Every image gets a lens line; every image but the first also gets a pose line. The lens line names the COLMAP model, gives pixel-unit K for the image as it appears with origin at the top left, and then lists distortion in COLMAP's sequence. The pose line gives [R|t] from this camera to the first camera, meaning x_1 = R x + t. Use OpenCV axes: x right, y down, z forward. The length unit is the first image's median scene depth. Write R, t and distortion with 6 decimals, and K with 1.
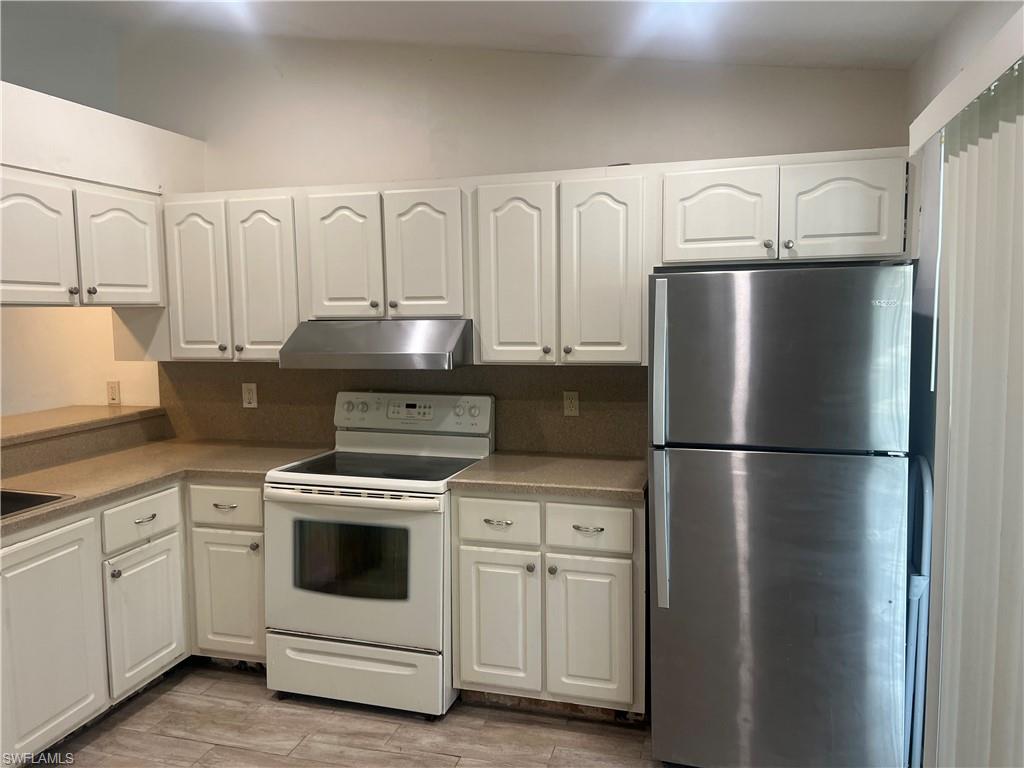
lens RADIAL K [[771.1, 0, 503.8], [0, 771.1, 360.0], [0, 0, 1]] dist [0.059184, -0.075658]
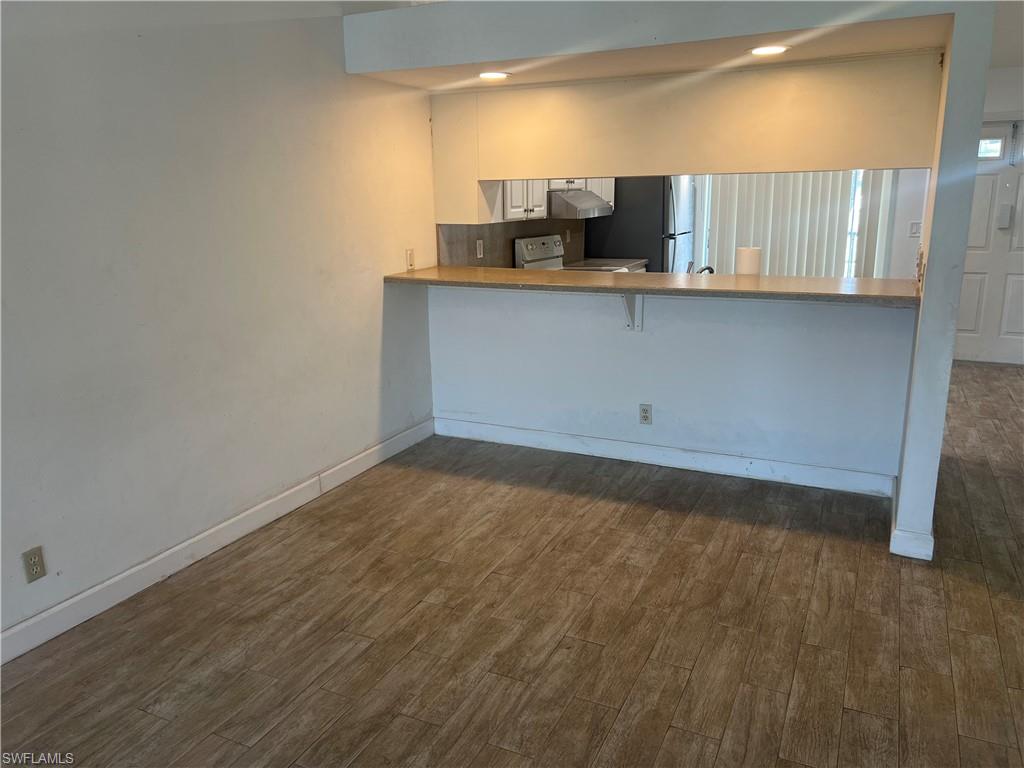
lens RADIAL K [[771.1, 0, 511.2], [0, 771.1, 382.8], [0, 0, 1]] dist [0.059184, -0.075658]
pose [[0.168757, -0.224084, 0.959848, -2.024675], [0.080979, 0.973674, 0.213074, -0.012877], [-0.982326, 0.041769, 0.182461, 0.844826]]
